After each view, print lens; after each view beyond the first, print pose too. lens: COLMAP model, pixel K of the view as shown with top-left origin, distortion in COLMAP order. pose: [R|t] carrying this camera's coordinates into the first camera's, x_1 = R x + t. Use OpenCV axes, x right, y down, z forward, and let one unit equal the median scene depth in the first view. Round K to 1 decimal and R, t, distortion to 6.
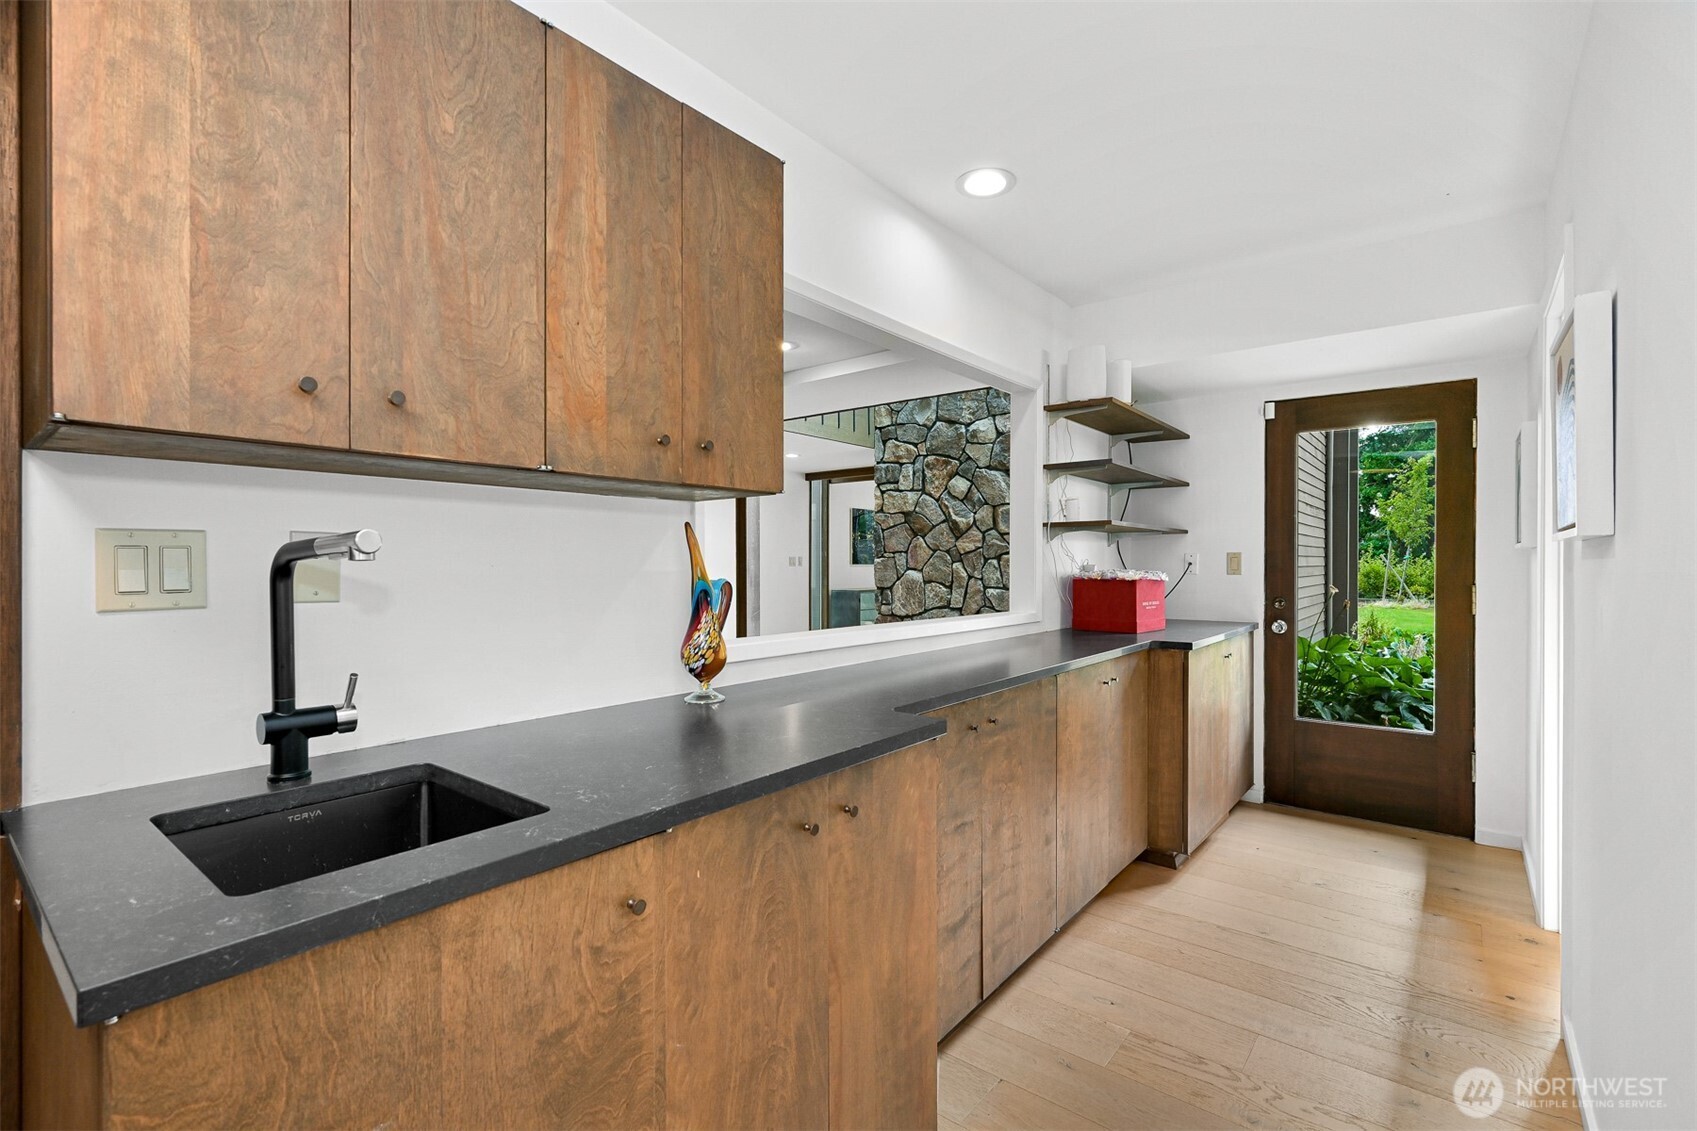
lens RADIAL K [[762.8, 0, 858.6], [0, 762.8, 564.6], [0, 0, 1]] dist [-0.001675, 0.000529]
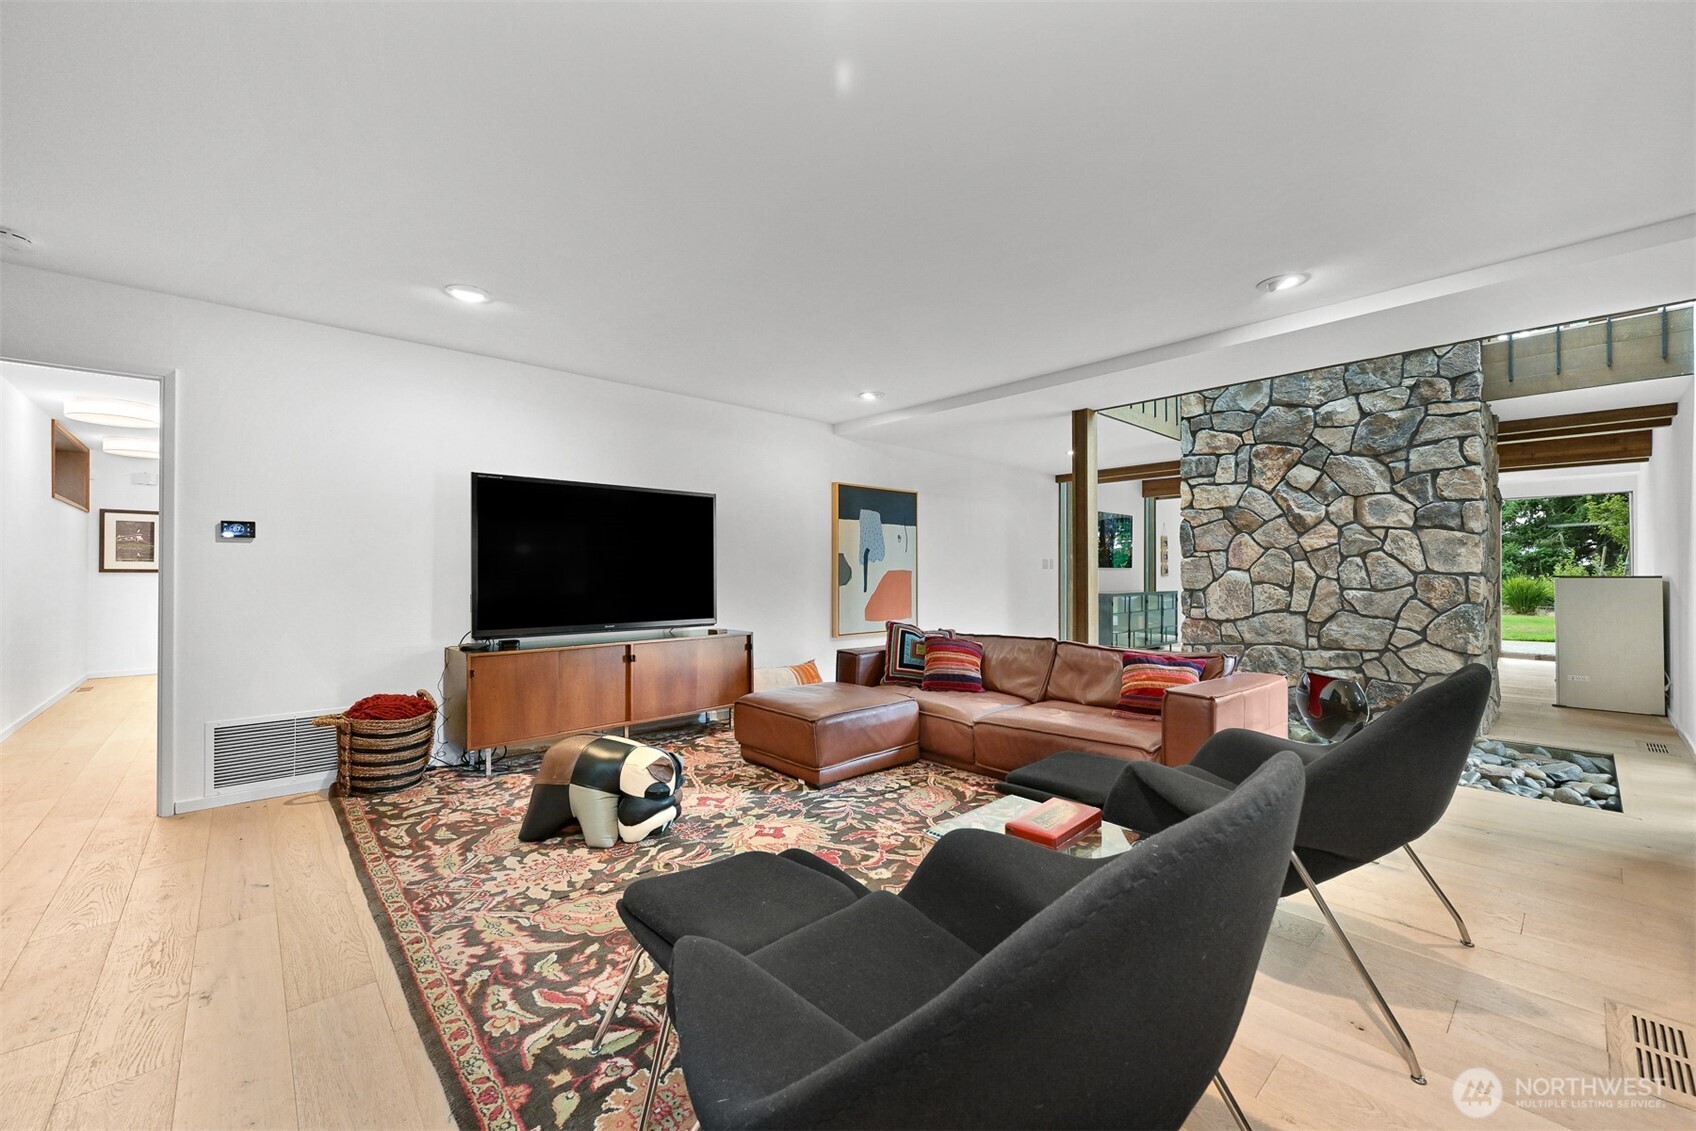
lens RADIAL K [[670.9, 0, 855.2], [0, 670.9, 570.7], [0, 0, 1]] dist [-0.002922, 0.000852]
pose [[0.988244, -0.001935, -0.152876, -0.264481], [0.000939, 0.999978, -0.006586, 0.012957], [0.152885, 0.006365, 0.988223, 0.137943]]
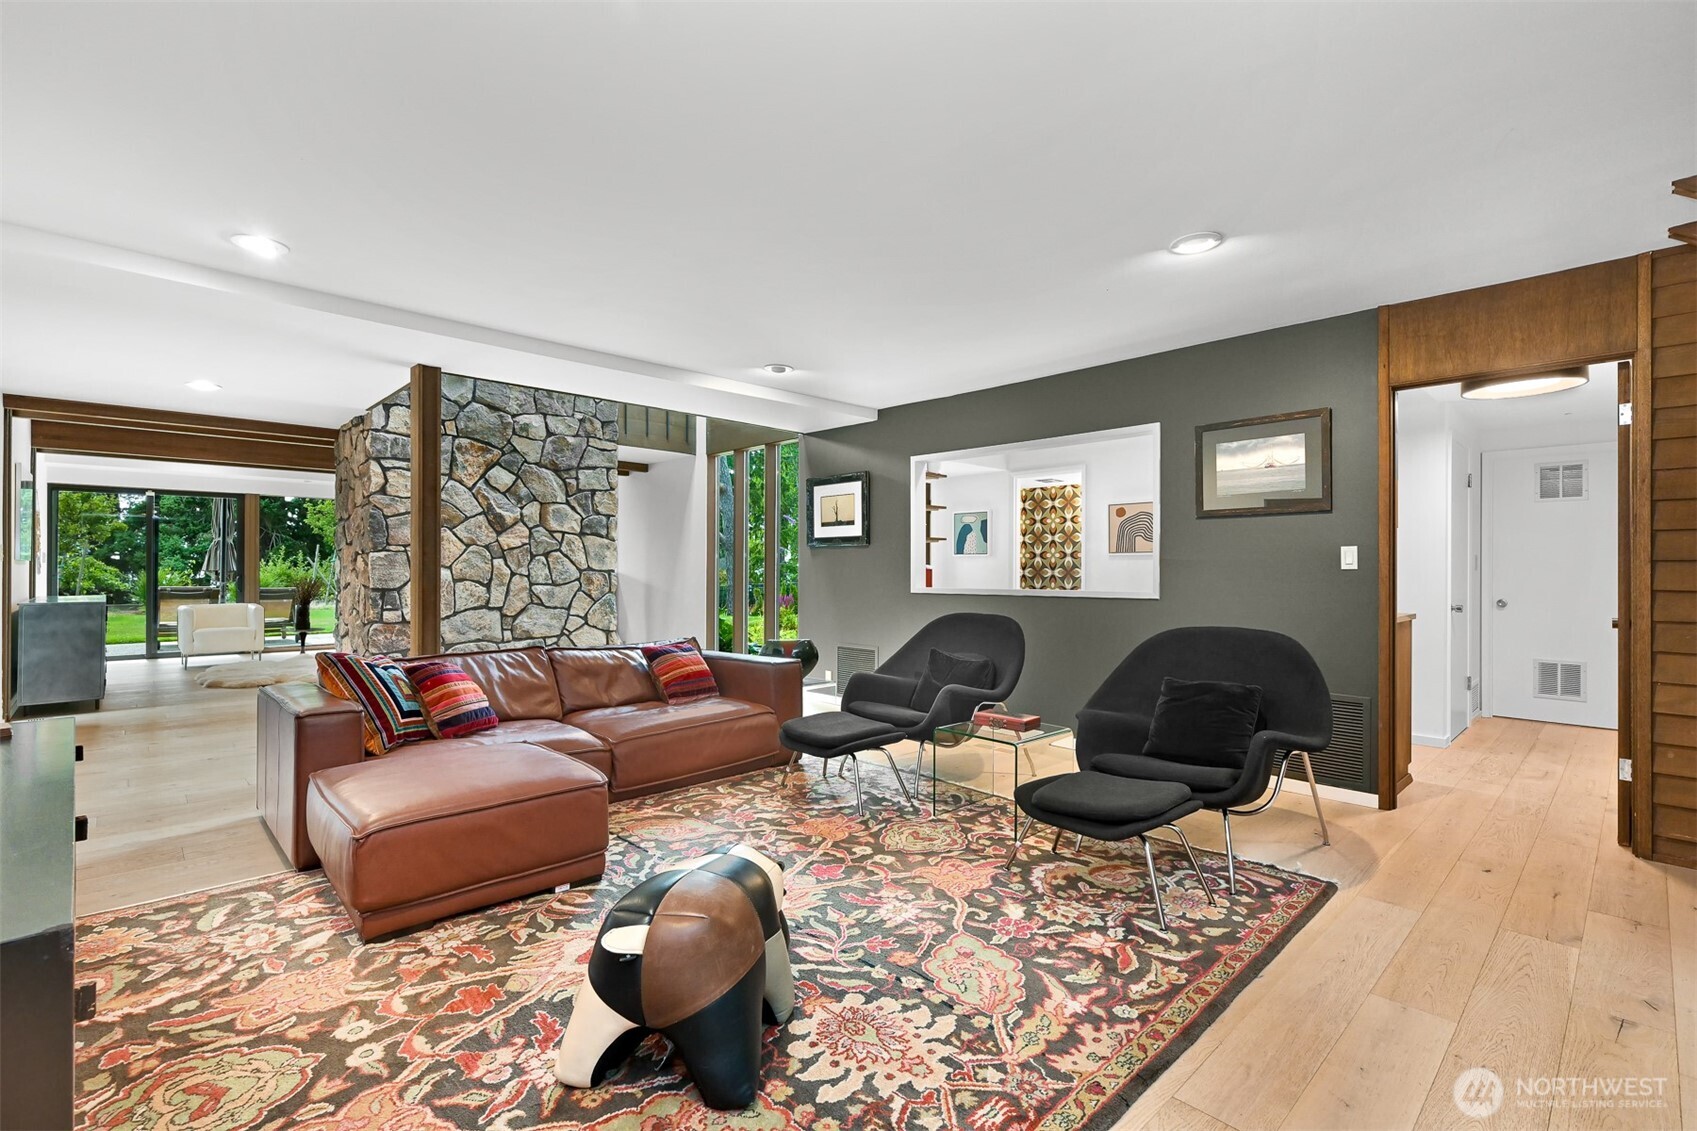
lens RADIAL K [[762.8, 0, 858.2], [0, 762.8, 569.3], [0, 0, 1]] dist [-0.001675, 0.000529]
pose [[0.128690, 0.000309, 0.991685, -0.733473], [-0.000543, 1.000000, -0.000241, 0.010122], [-0.991685, -0.000507, 0.128690, 0.434160]]
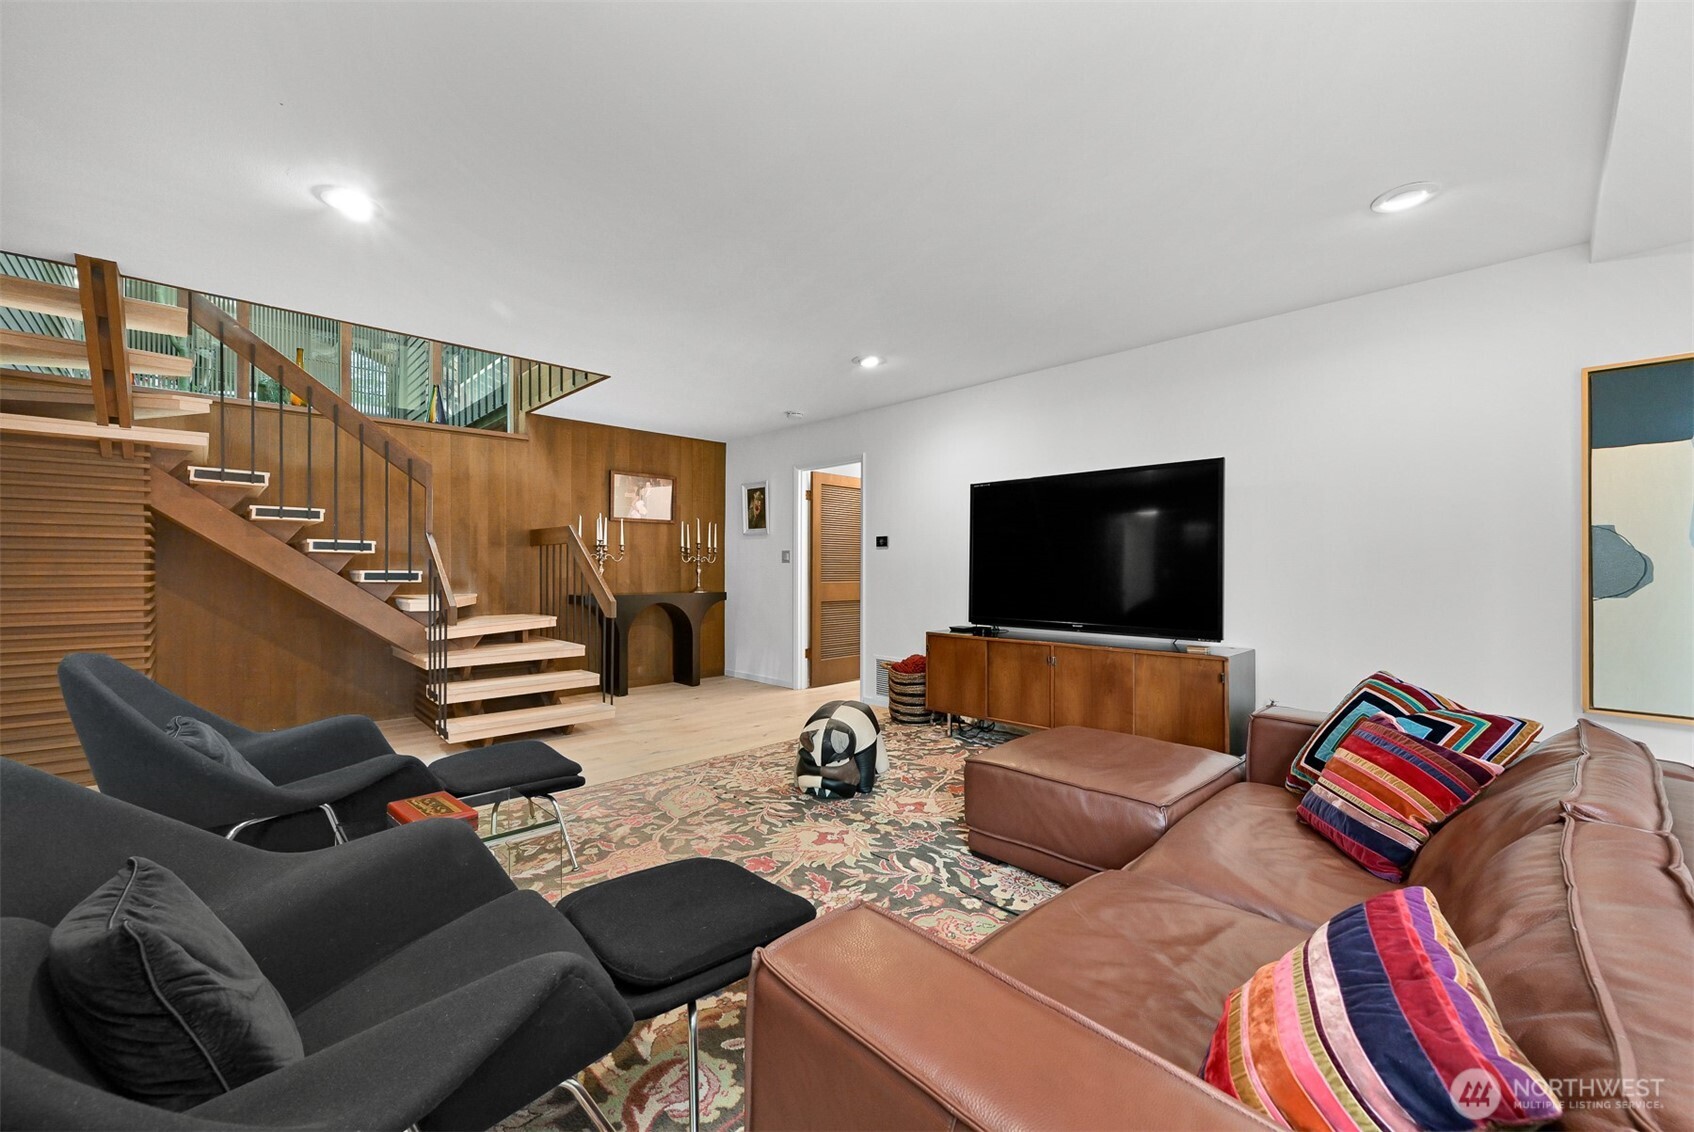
lens RADIAL K [[670.2, 0, 857.3], [0, 670.2, 569.1], [0, 0, 1]] dist [-0.002922, 0.000852]
pose [[-0.124392, 0.001313, -0.992232, 0.006948], [-0.003260, 0.999993, 0.001732, 0.011240], [0.992228, 0.003450, -0.124387, 0.596715]]
